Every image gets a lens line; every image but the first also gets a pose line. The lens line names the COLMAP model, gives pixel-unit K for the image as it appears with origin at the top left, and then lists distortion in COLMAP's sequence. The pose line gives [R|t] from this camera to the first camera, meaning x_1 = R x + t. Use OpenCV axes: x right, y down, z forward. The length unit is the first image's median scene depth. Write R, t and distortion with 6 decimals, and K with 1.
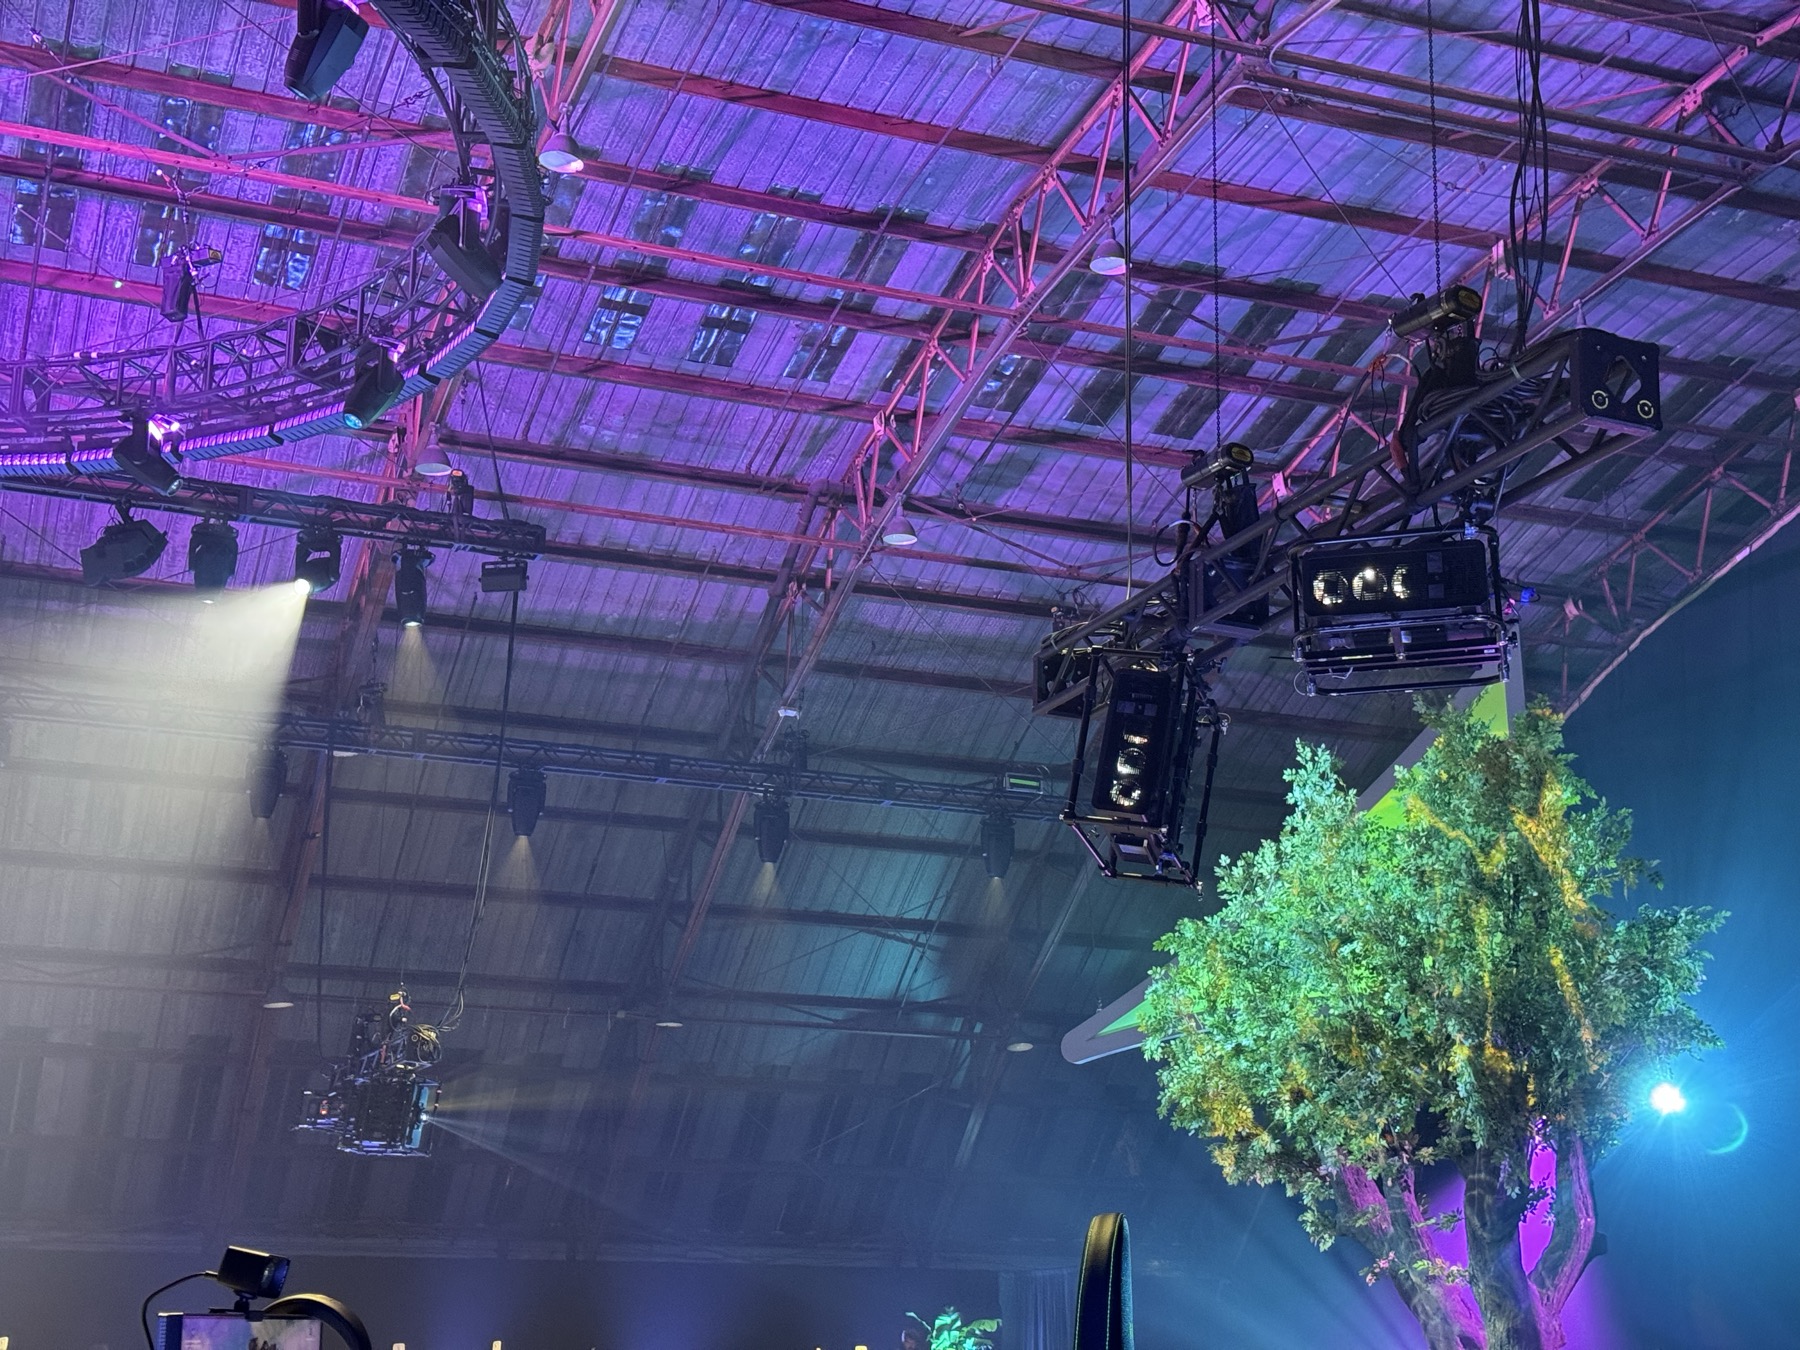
lens RADIAL K [[2503.6, 0, 892.3], [0, 2503.6, 676.6], [0, 0, 1]] dist [0.133212, 0.000000]
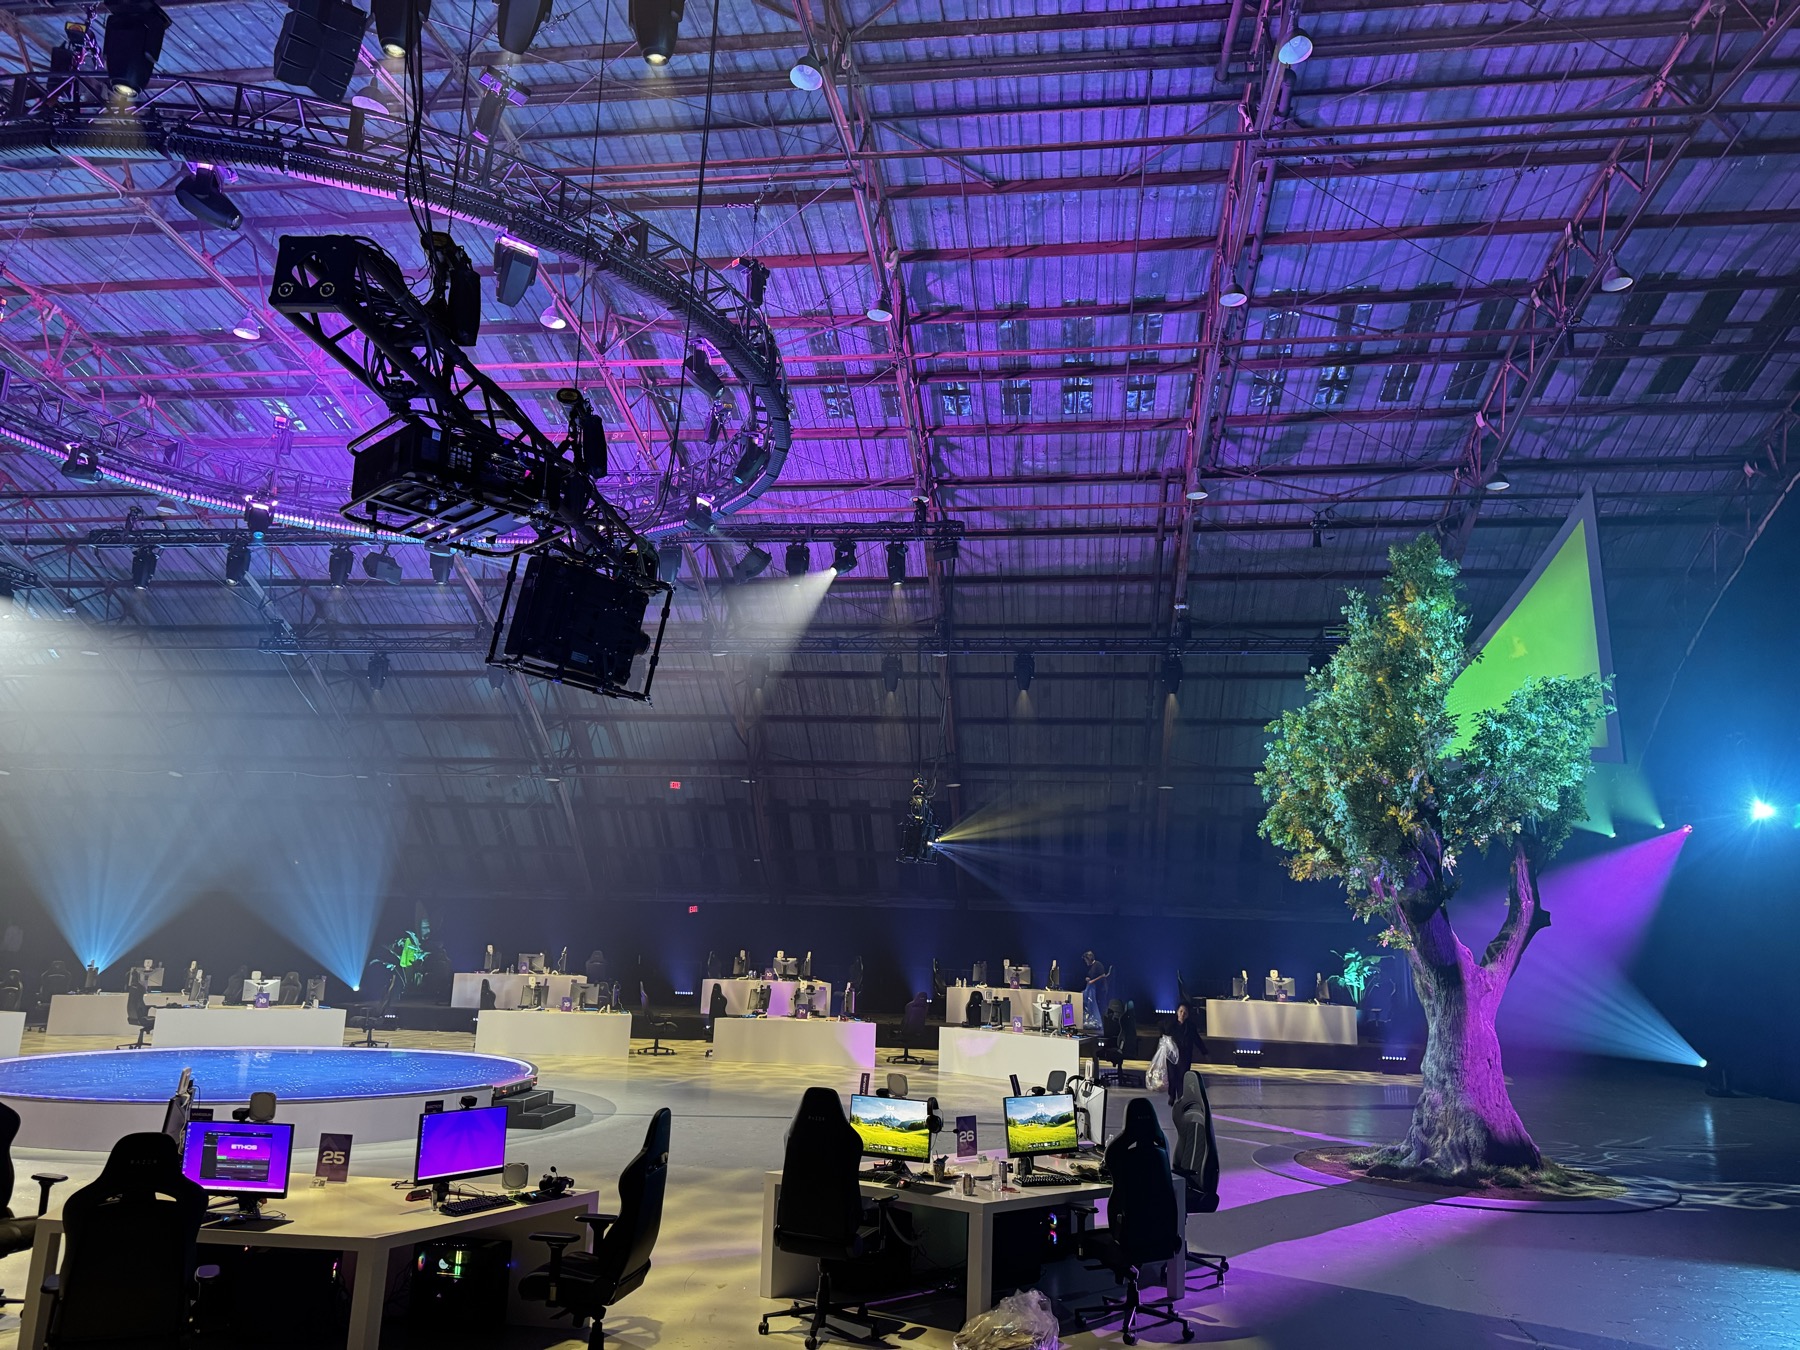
lens RADIAL K [[1254.4, 0, 886.4], [0, 1254.4, 675.4], [0, 0, 1]] dist [0.085991, -0.107432]
pose [[0.869091, -0.089149, -0.486553, 0.211217], [0.111420, 0.993629, 0.016963, 0.025558], [0.481941, -0.068955, 0.873486, 0.150797]]
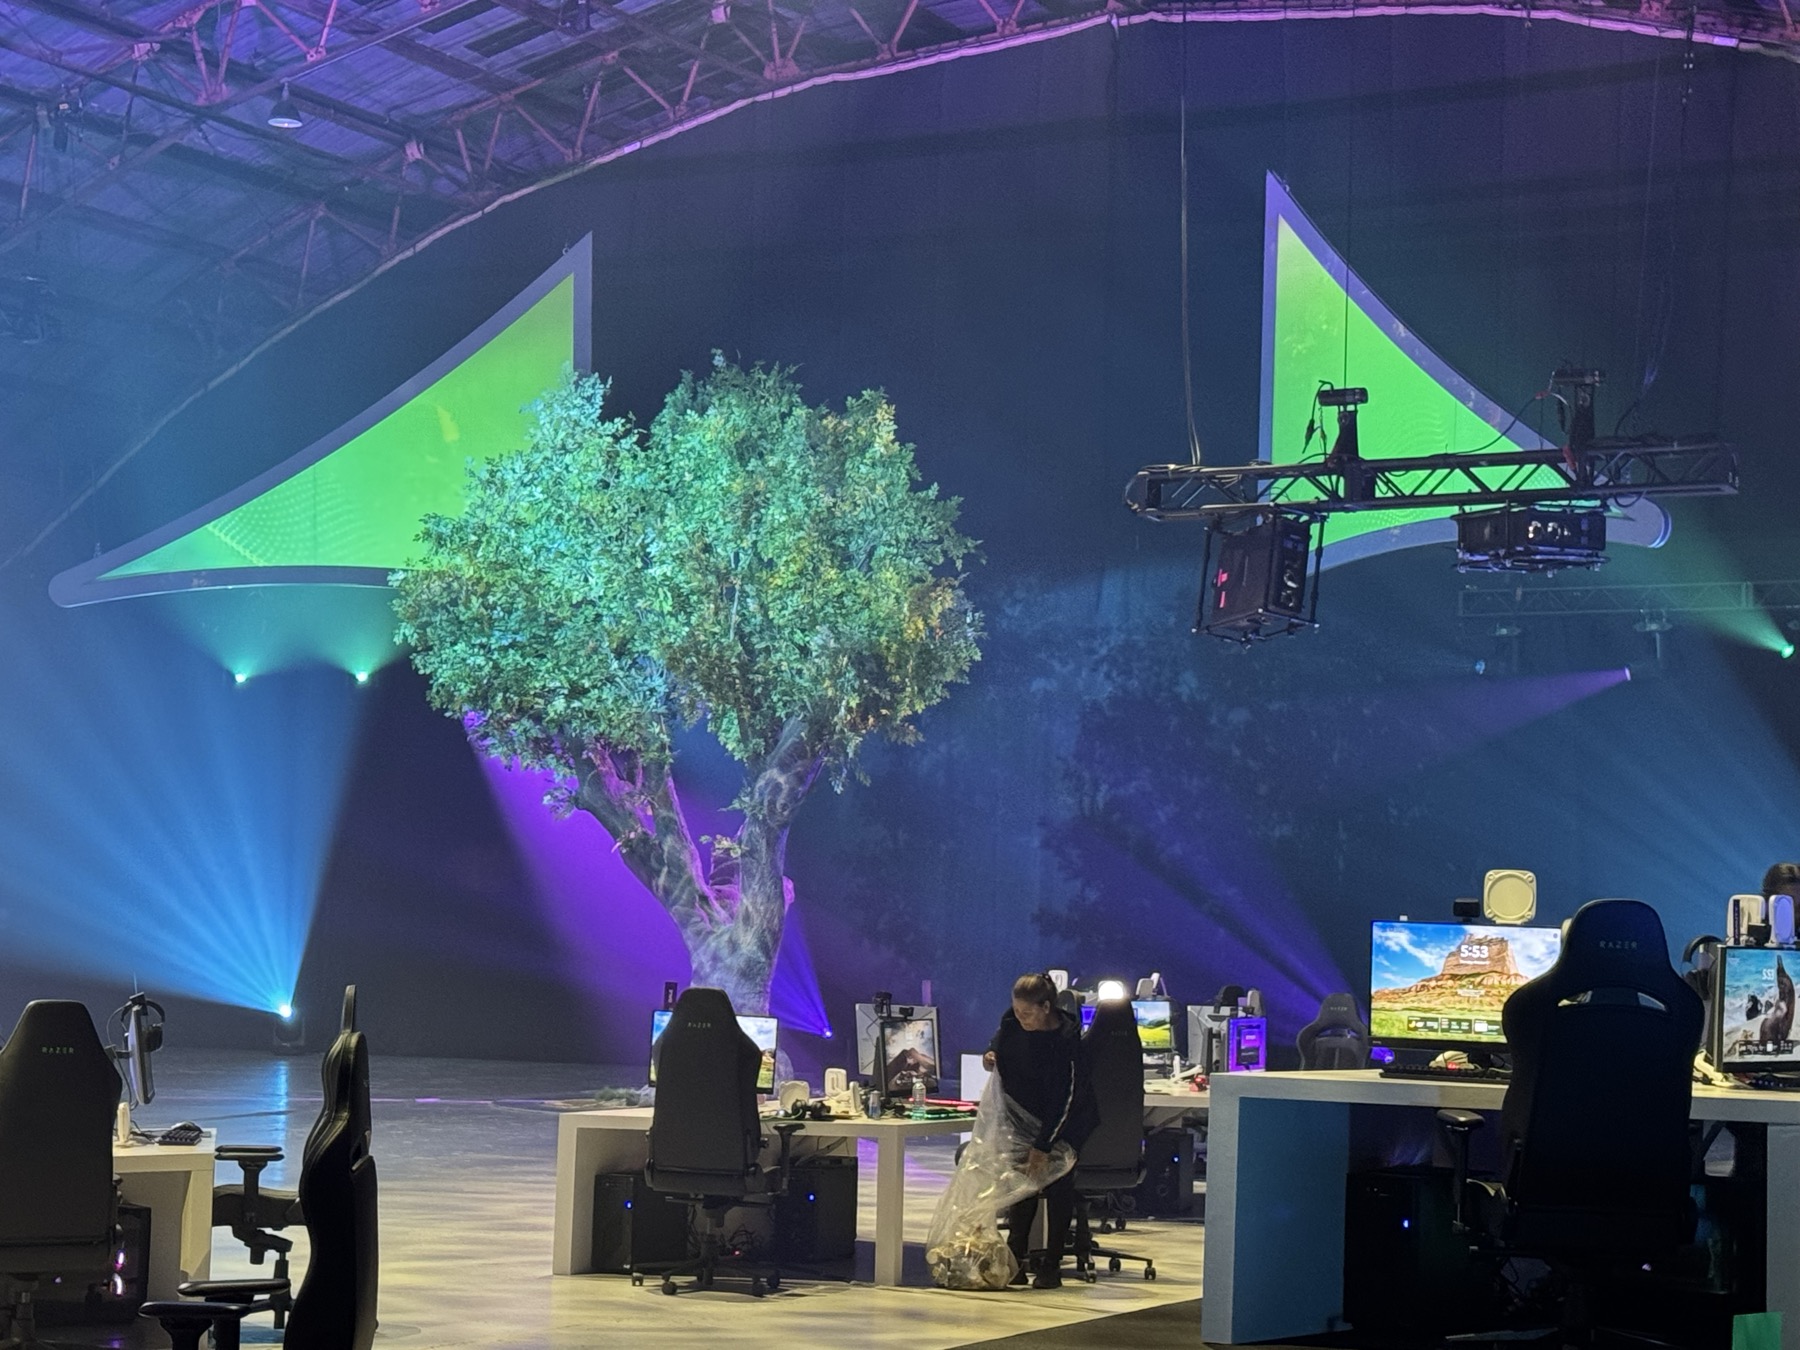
lens RADIAL K [[3500.5, 0, 879.1], [0, 3500.5, 729.6], [0, 0, 1]] dist [0.128054, 0.000000]
pose [[0.759748, 0.046119, 0.648580, -0.518033], [-0.186084, 0.971183, 0.148921, -0.051915], [-0.623022, -0.233832, 0.746436, -0.180583]]
